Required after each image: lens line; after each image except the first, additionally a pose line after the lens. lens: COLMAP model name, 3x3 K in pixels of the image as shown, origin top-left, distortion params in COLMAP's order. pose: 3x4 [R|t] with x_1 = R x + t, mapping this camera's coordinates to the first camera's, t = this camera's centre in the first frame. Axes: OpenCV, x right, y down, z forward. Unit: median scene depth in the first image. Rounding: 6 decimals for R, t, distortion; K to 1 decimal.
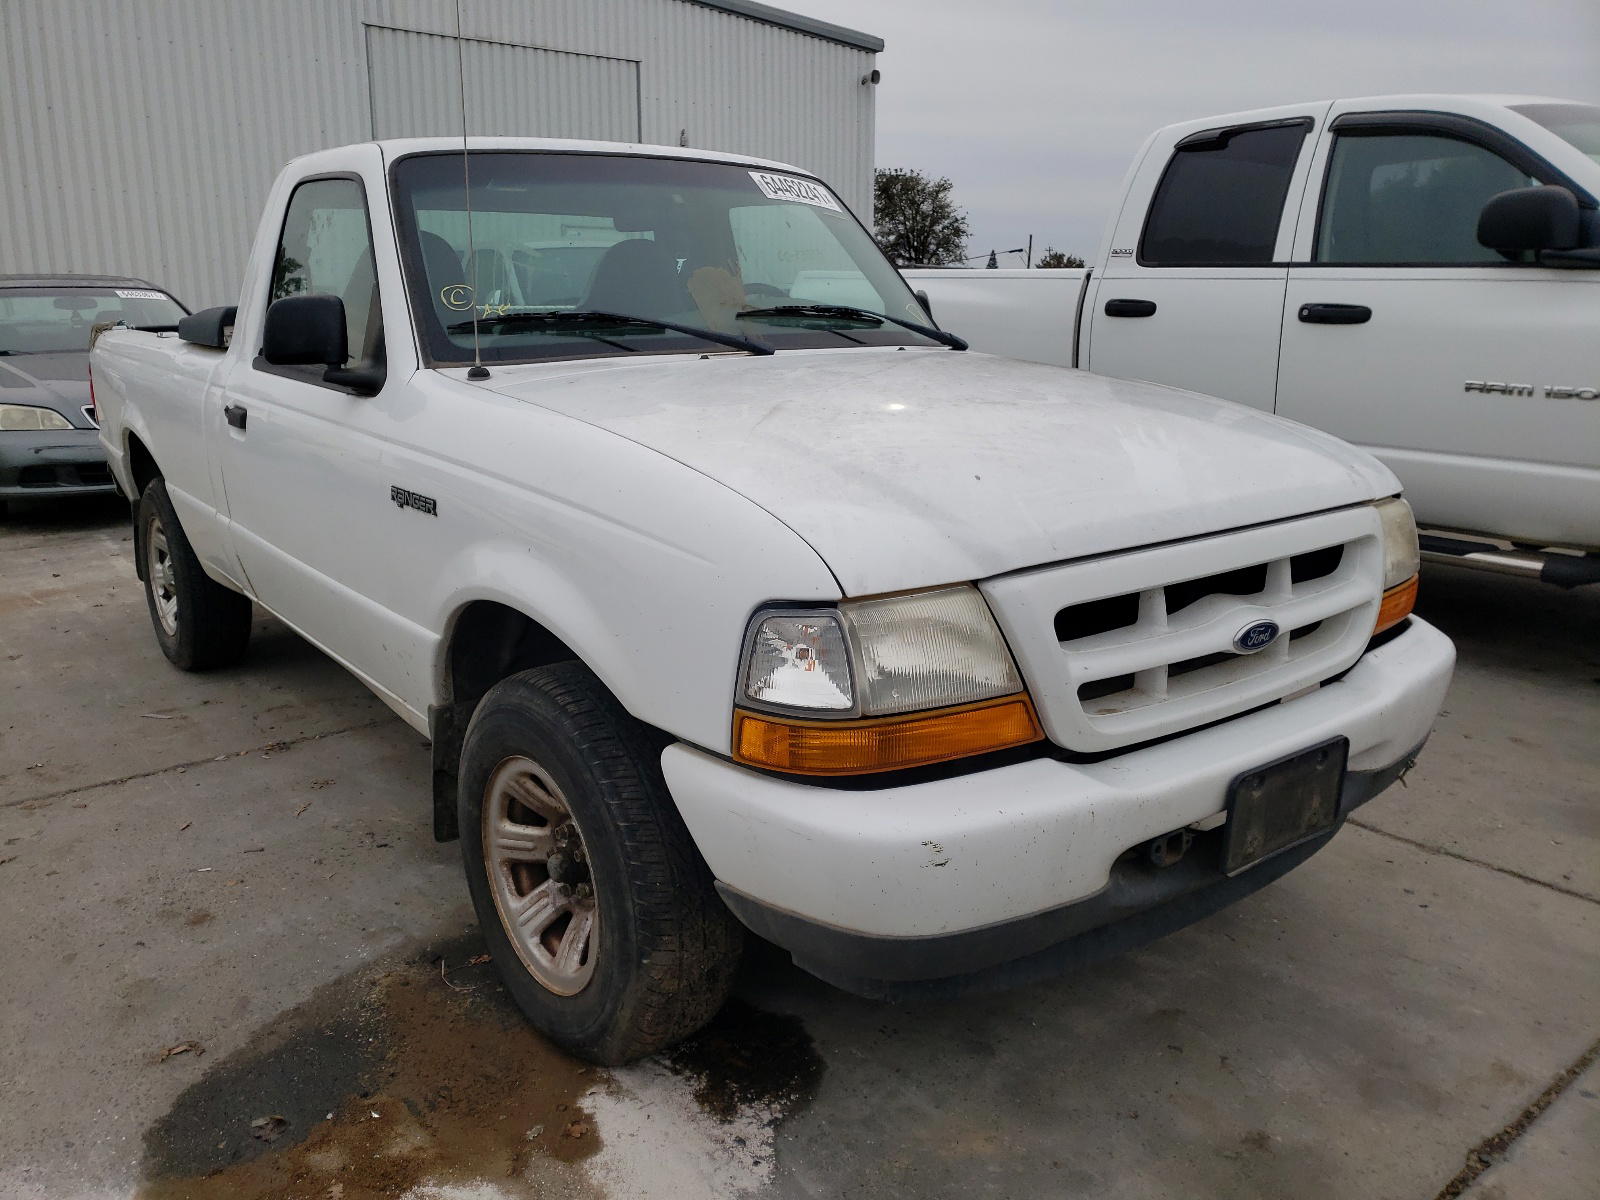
lens RADIAL K [[1233.2, 0, 759.7], [0, 1233.2, 622.0], [0, 0, 1]] dist [0.017037, 0.004170]
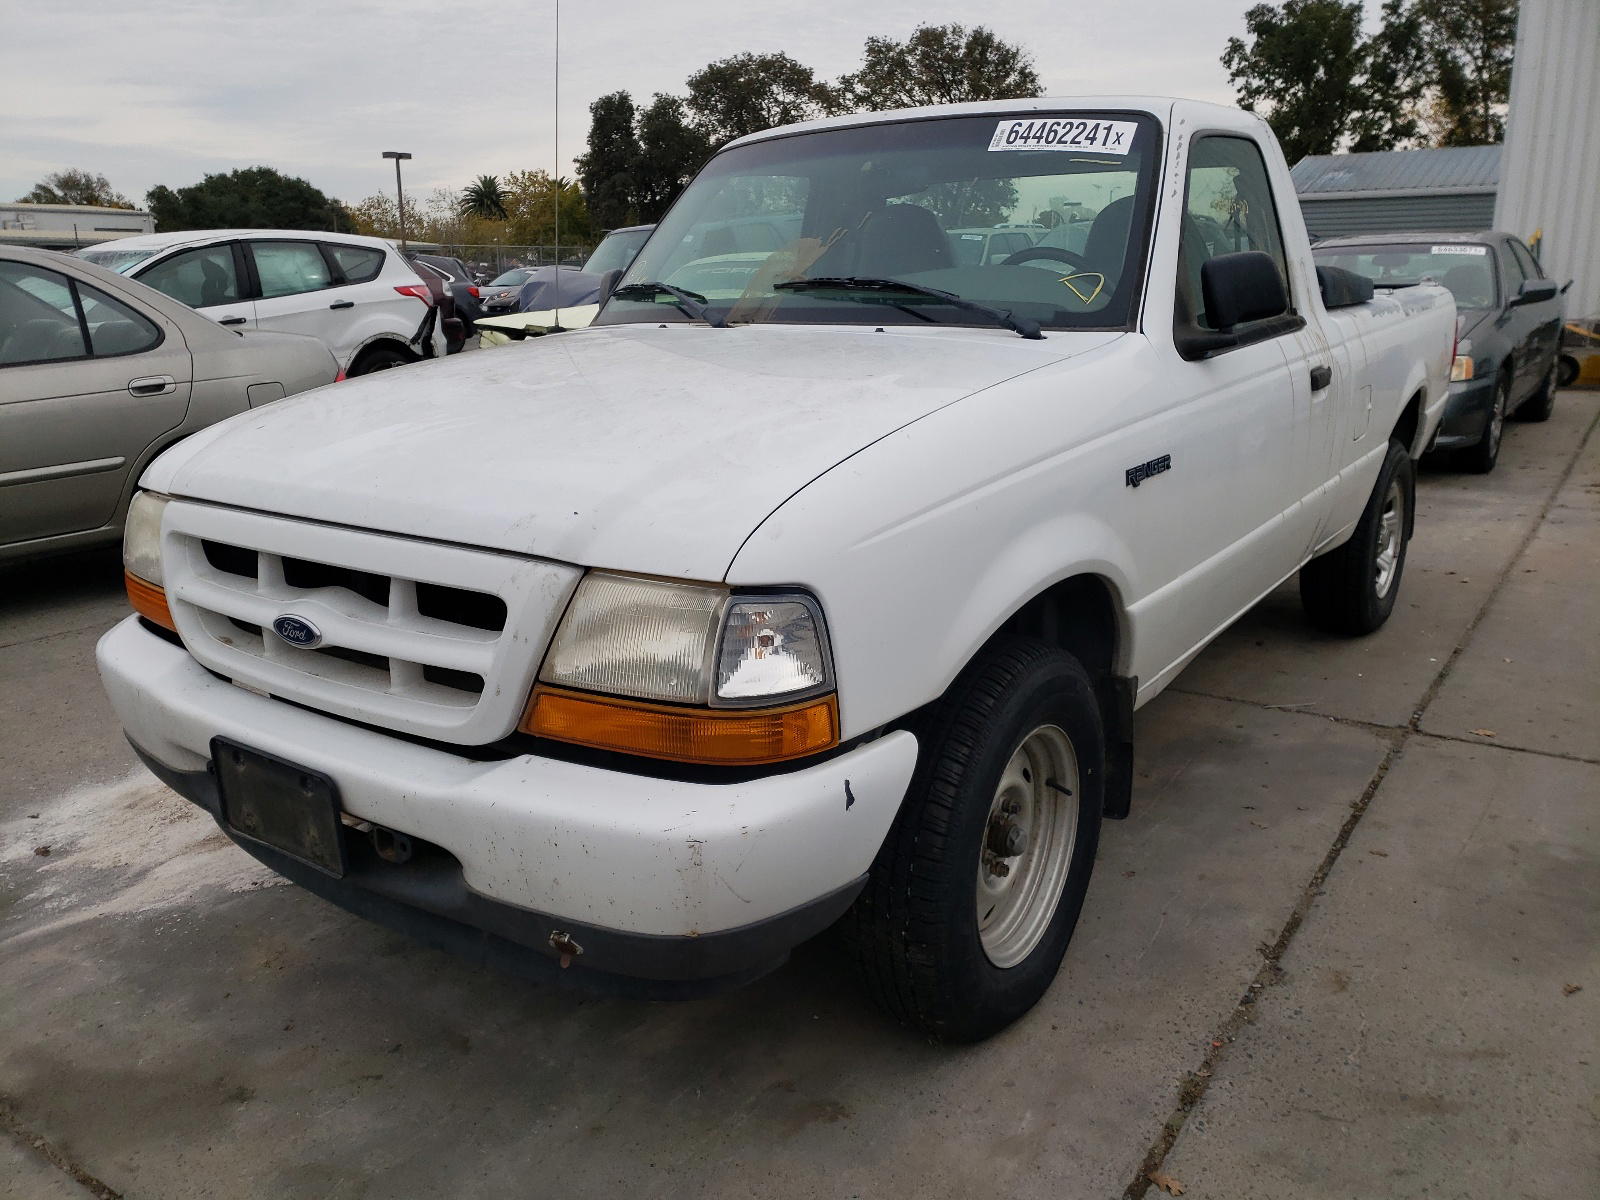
lens RADIAL K [[1249.1, 0, 796.4], [0, 1249.1, 646.6], [0, 0, 1]] dist [0.068377, -0.081724]
pose [[0.296120, 0.275580, -0.914532, 1.267957], [-0.229005, 0.950031, 0.212127, -0.245609], [0.927292, 0.146618, 0.344432, 0.910728]]
